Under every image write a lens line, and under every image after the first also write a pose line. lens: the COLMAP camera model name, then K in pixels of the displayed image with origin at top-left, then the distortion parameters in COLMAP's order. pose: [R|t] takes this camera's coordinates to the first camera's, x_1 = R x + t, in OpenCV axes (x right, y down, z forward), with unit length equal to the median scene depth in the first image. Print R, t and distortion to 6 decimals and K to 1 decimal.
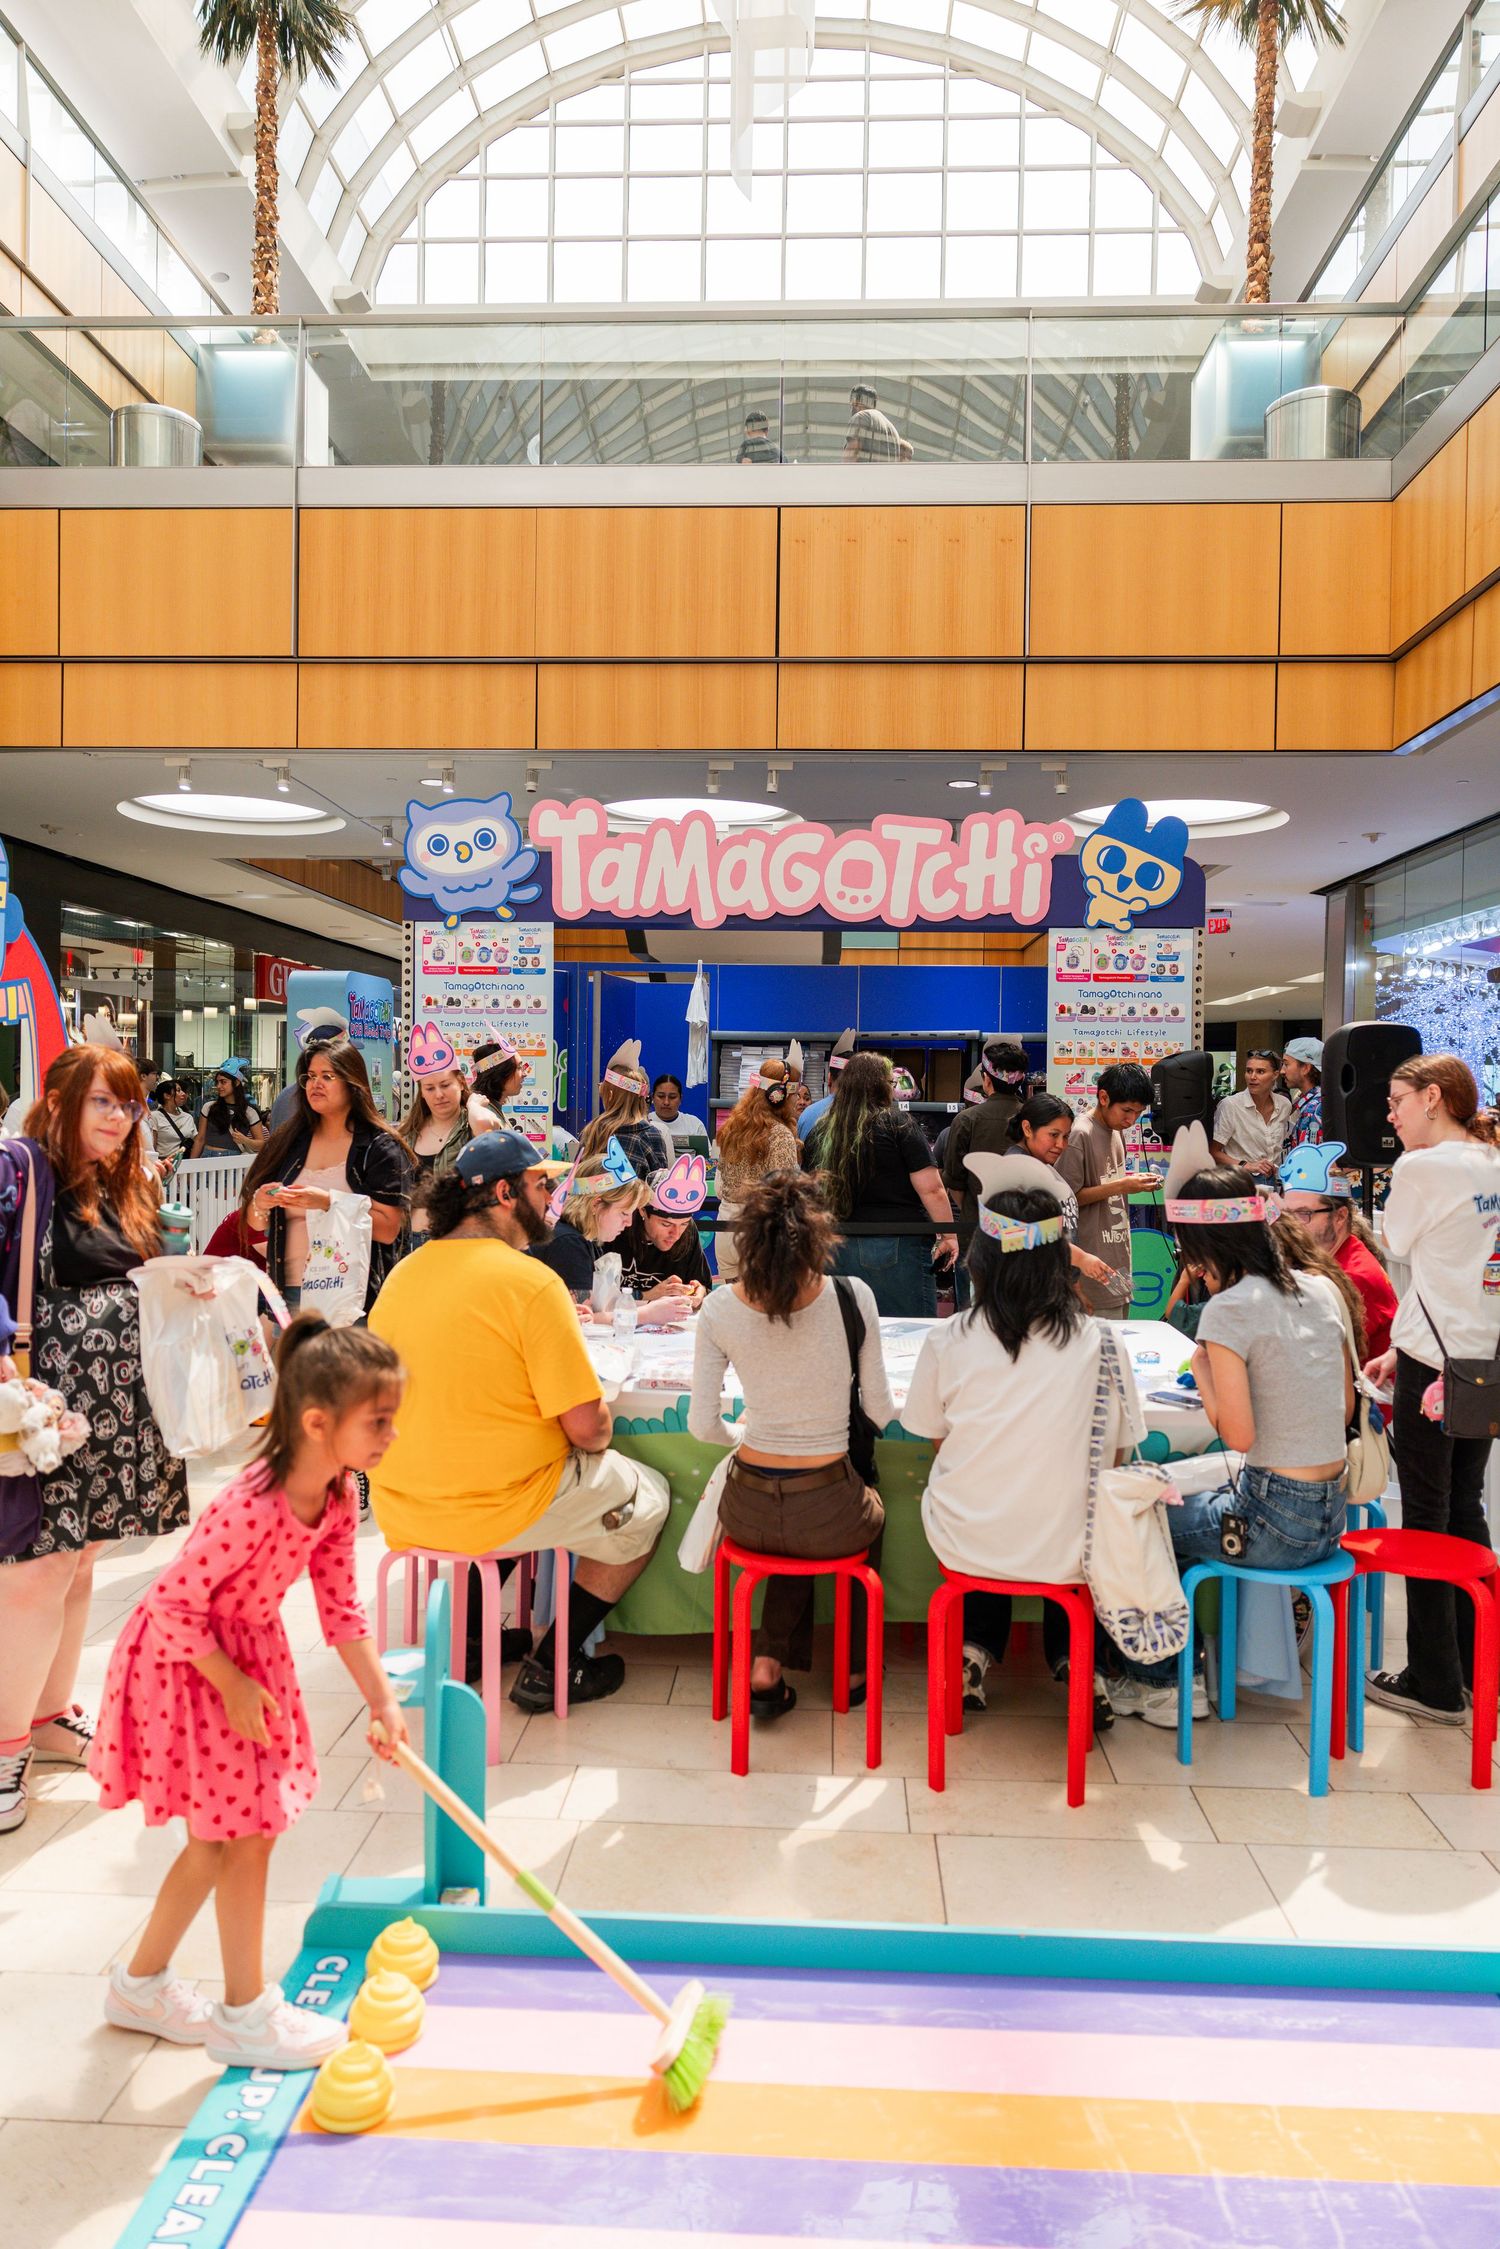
lens RADIAL K [[1537.2, 0, 750.0], [0, 1537.2, 1124.5], [0, 0, 1]] dist [0.003463, 0.007234]
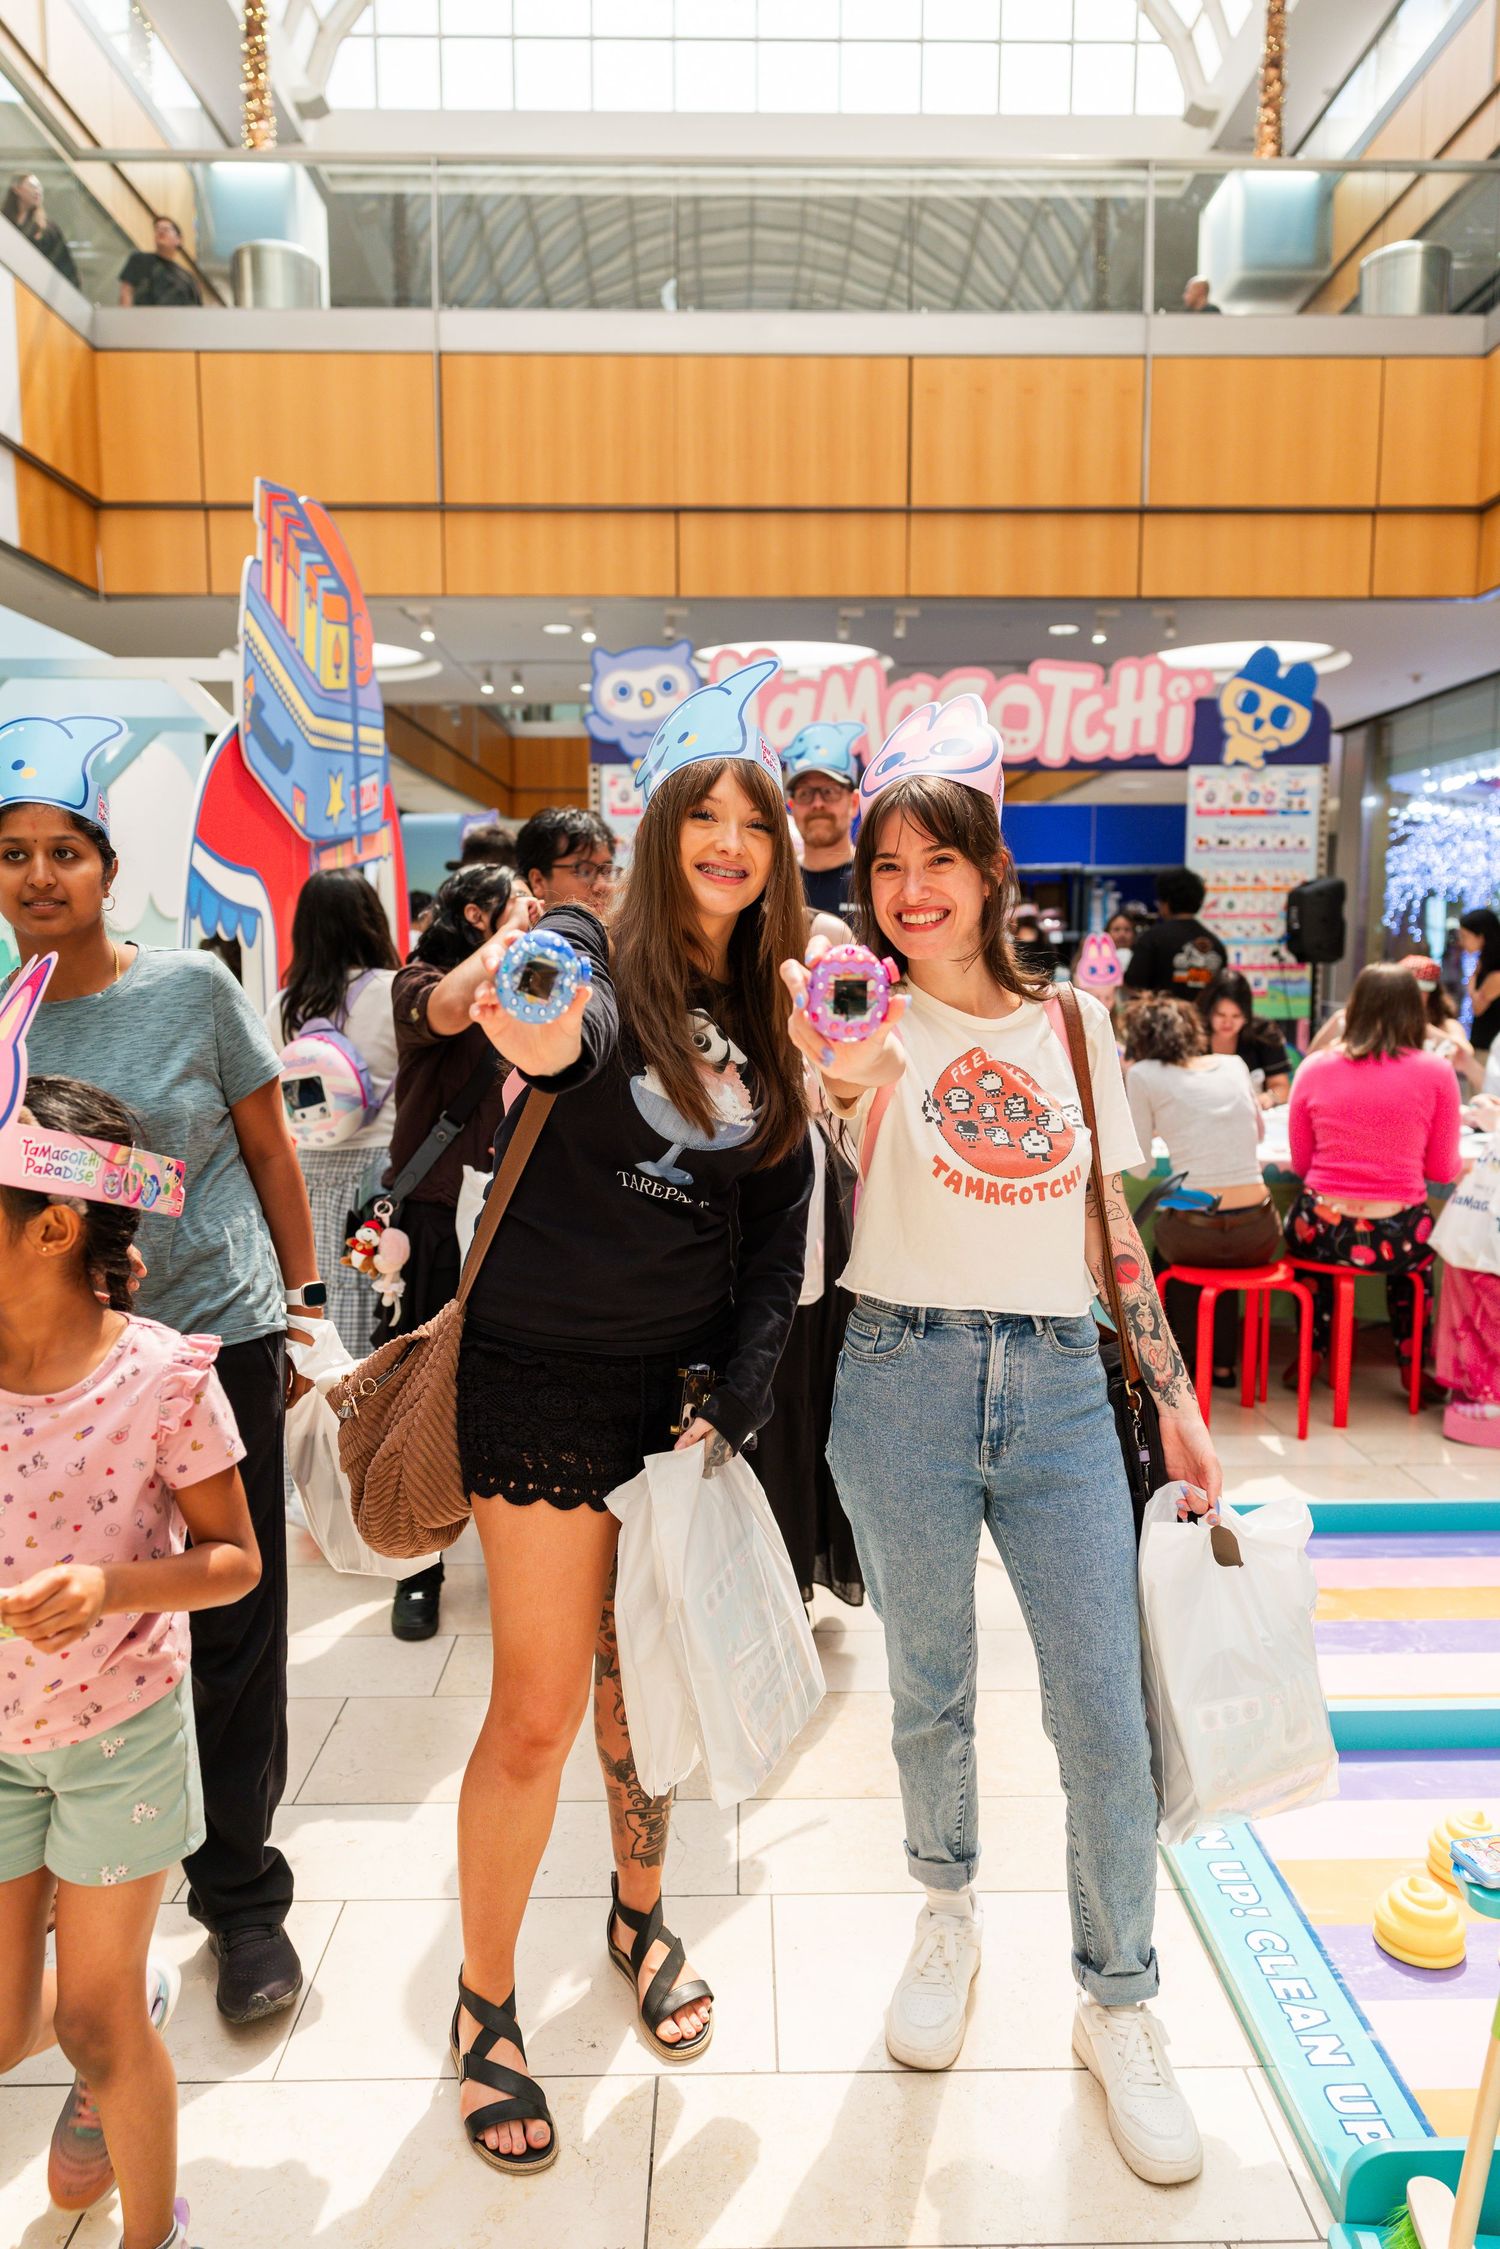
lens RADIAL K [[1537.2, 0, 750.0], [0, 1537.2, 1124.5], [0, 0, 1]] dist [0.003463, 0.007234]
pose [[0.997996, -0.021381, 0.059553, -0.184279], [0.015398, 0.994951, 0.099173, 0.011896], [-0.061373, -0.098057, 0.993287, -0.090056]]
